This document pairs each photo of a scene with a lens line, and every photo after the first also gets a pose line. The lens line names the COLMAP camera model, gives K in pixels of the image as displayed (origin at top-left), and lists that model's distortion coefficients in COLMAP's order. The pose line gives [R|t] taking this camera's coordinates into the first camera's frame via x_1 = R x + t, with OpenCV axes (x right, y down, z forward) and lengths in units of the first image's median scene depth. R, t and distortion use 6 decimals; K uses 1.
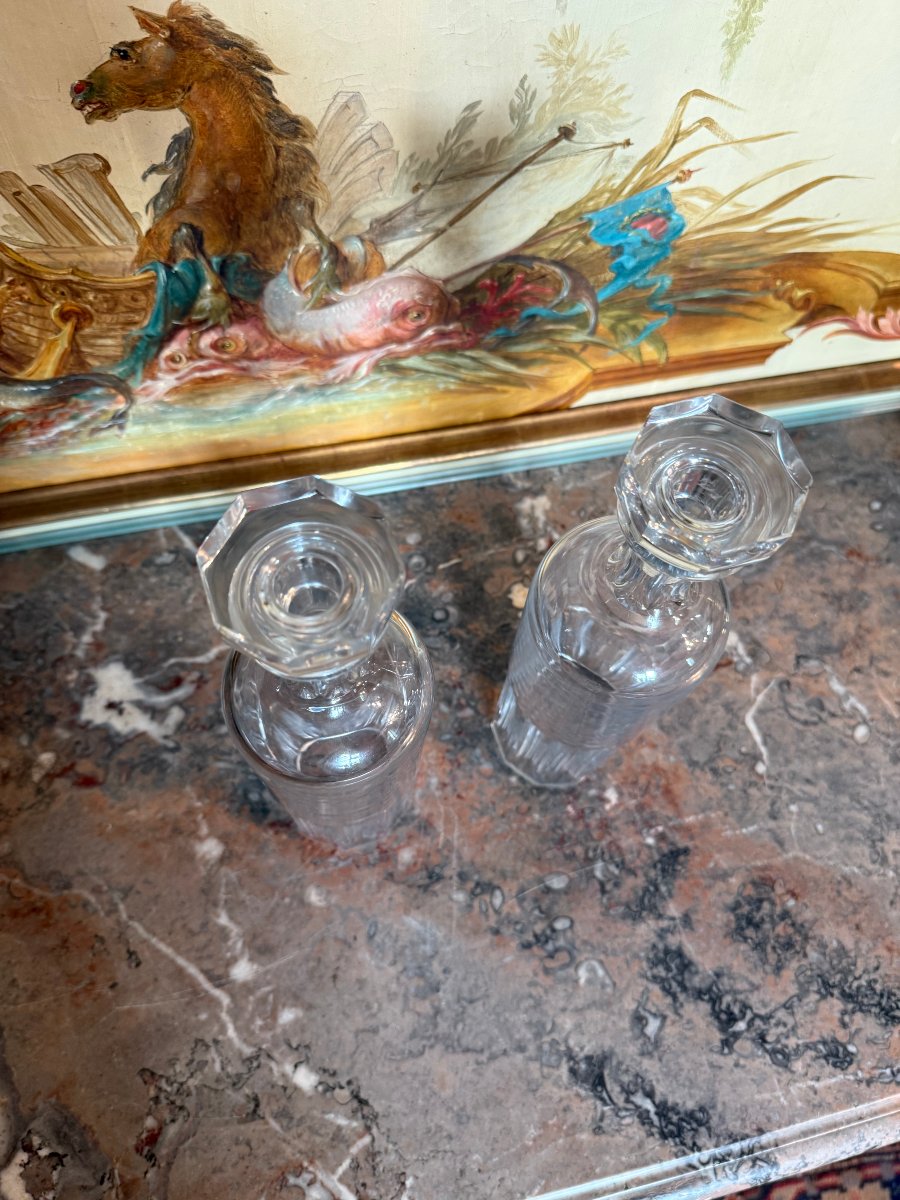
lens RADIAL K [[859.0, 0, 444.0], [0, 859.0, 604.2], [0, 0, 1]] dist [-0.008173, -0.010639]
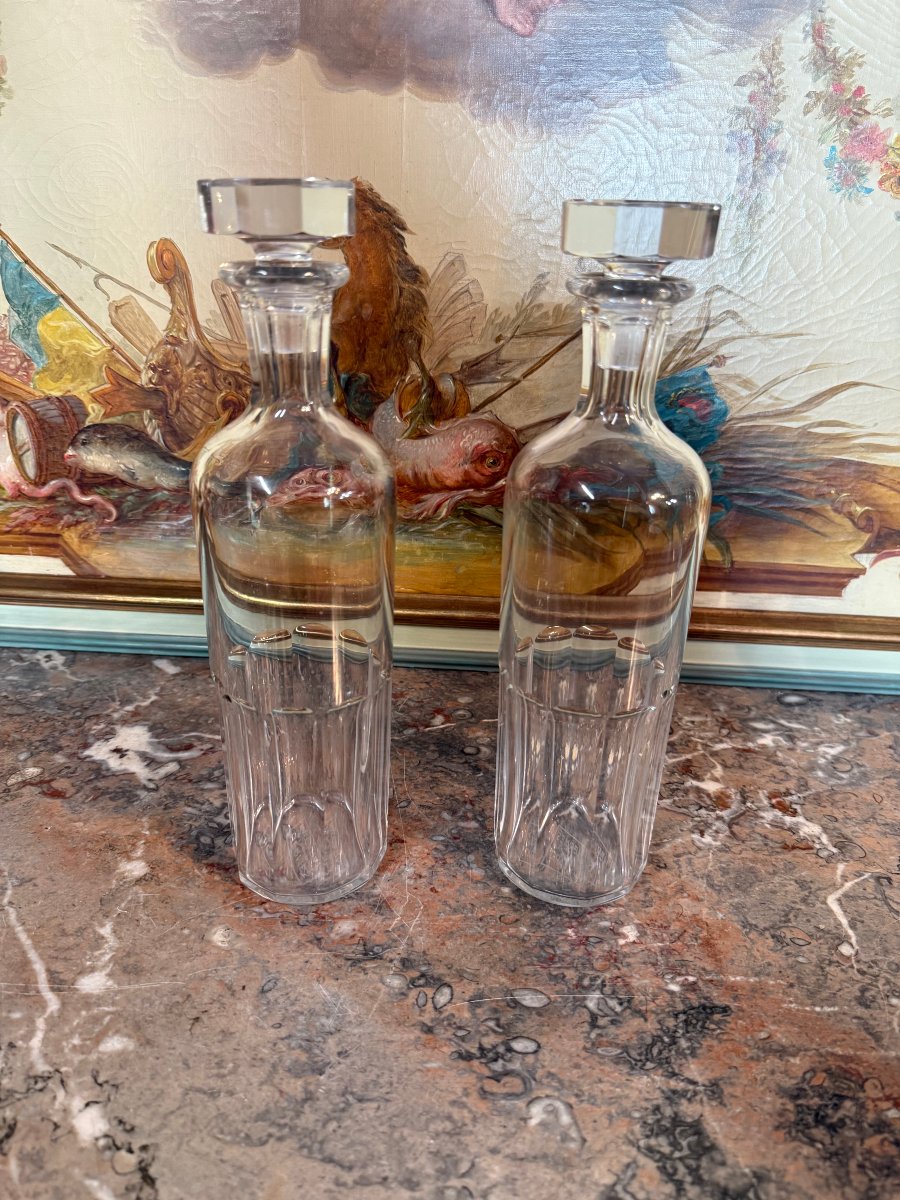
lens RADIAL K [[859.0, 0, 440.9], [0, 859.0, 627.6], [0, 0, 1]] dist [-0.008173, -0.010639]
pose [[0.958861, 0.090142, -0.269185, 0.231952], [-0.247171, 0.731473, -0.635495, 0.588392], [0.139618, 0.675885, 0.723661, 0.272004]]
